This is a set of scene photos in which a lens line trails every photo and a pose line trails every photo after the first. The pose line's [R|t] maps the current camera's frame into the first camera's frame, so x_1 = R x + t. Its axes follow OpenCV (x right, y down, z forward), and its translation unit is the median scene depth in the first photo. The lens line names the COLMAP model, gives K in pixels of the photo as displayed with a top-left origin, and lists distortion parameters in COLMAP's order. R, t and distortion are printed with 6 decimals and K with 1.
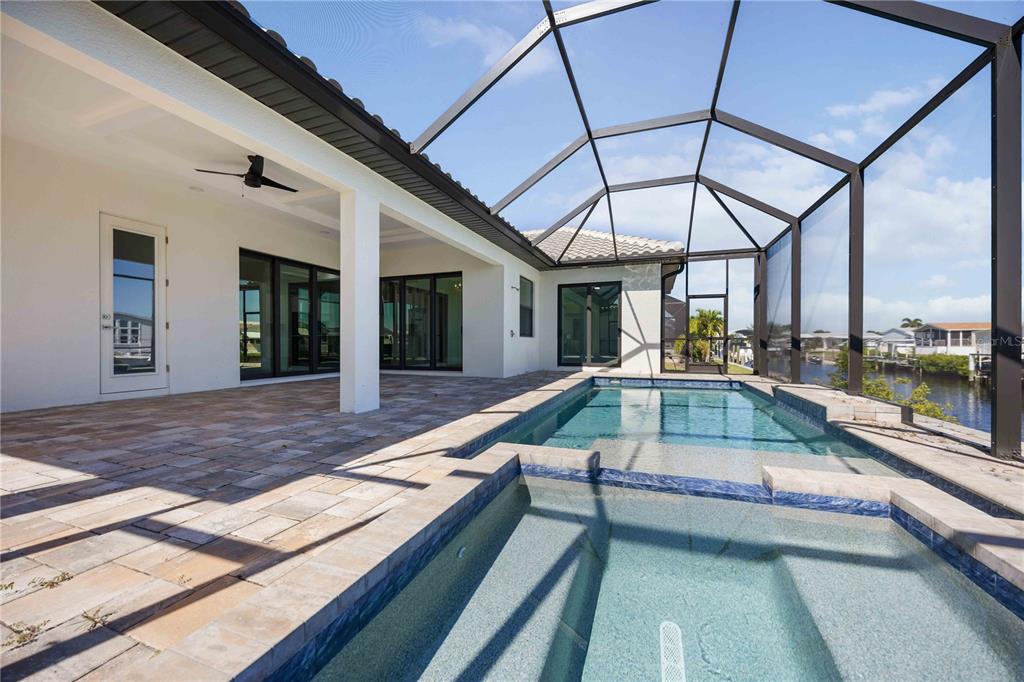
lens RADIAL K [[390.4, 0, 509.4], [0, 390.4, 342.1], [0, 0, 1]] dist [-0.002680, -0.000175]
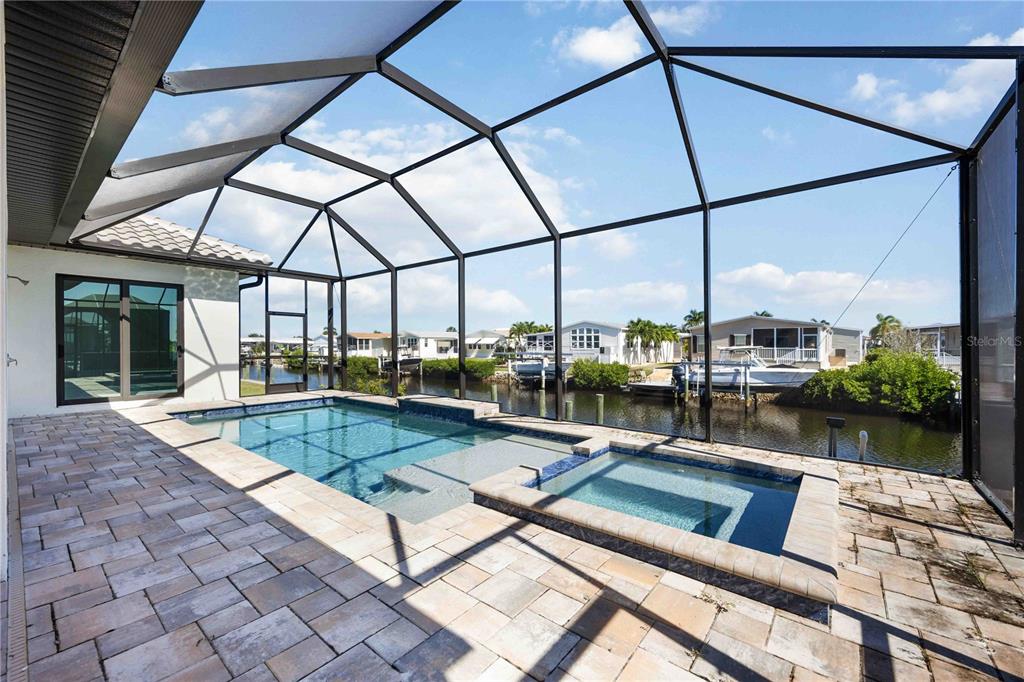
lens RADIAL K [[410.8, 0, 512.0], [0, 410.8, 341.0], [0, 0, 1]] dist [0.002495, 0.000267]
pose [[0.321242, 0.007919, 0.946964, -0.342369], [0.000862, 0.999962, -0.008655, -0.046555], [-0.946997, 0.003596, 0.321223, 0.149266]]
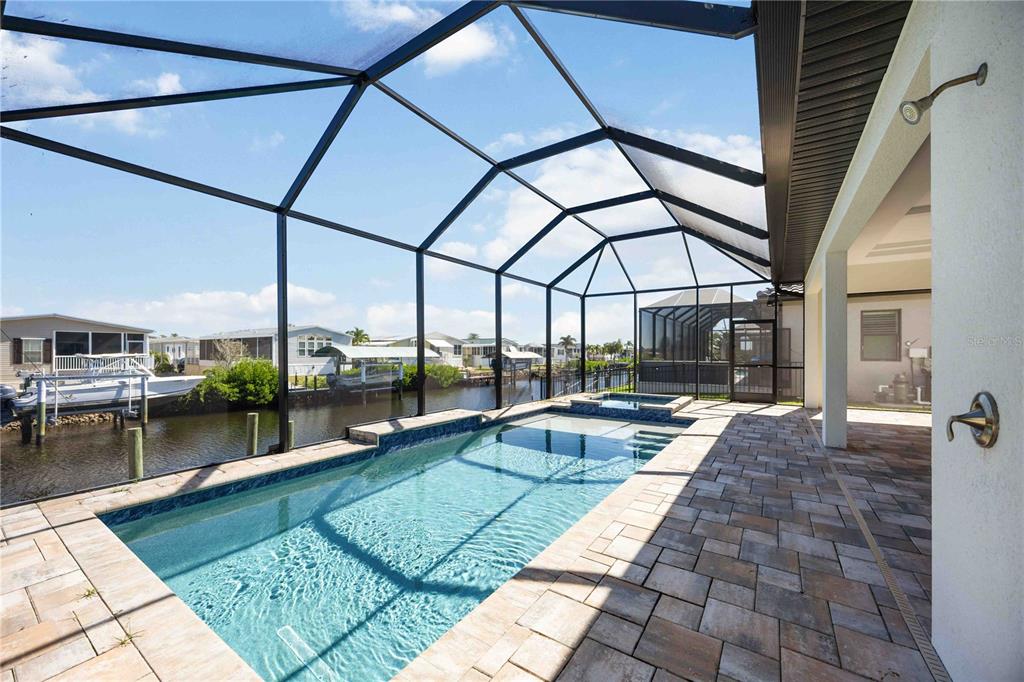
lens RADIAL K [[387.0, 0, 514.4], [0, 387.0, 342.6], [0, 0, 1]] dist [-0.002830, -0.000137]
pose [[-0.973837, 0.005914, 0.227170, 0.147814], [0.000857, 0.999750, -0.022355, -0.046389], [-0.227246, -0.021576, -0.973598, 1.219530]]
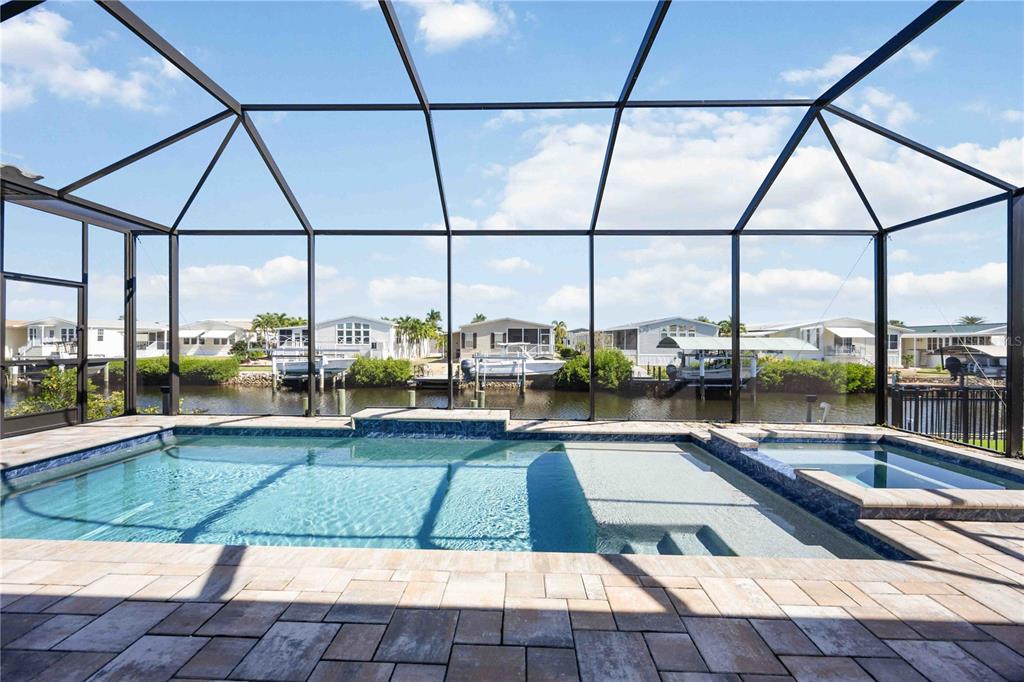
lens RADIAL K [[387.0, 0, 514.4], [0, 387.0, 342.6], [0, 0, 1]] dist [-0.002830, -0.000137]
pose [[-0.330834, -0.006025, 0.943670, -0.200371], [-0.007439, 0.999965, 0.003777, -0.046377], [-0.943660, -0.005770, -0.330868, 0.652885]]
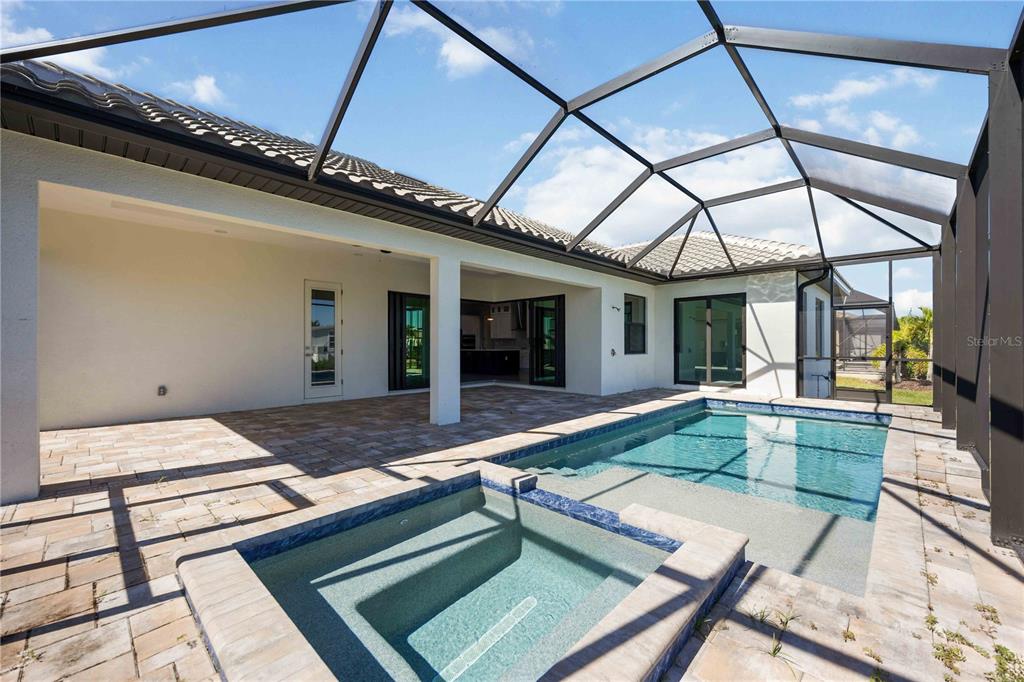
lens RADIAL K [[402.6, 0, 512.0], [0, 402.6, 341.0], [0, 0, 1]] dist [0.007702, -0.000066]
pose [[0.920170, -0.005430, -0.391483, 0.191272], [0.002096, 0.999958, -0.008944, -0.046410], [0.391515, 0.007410, 0.920142, -0.083752]]
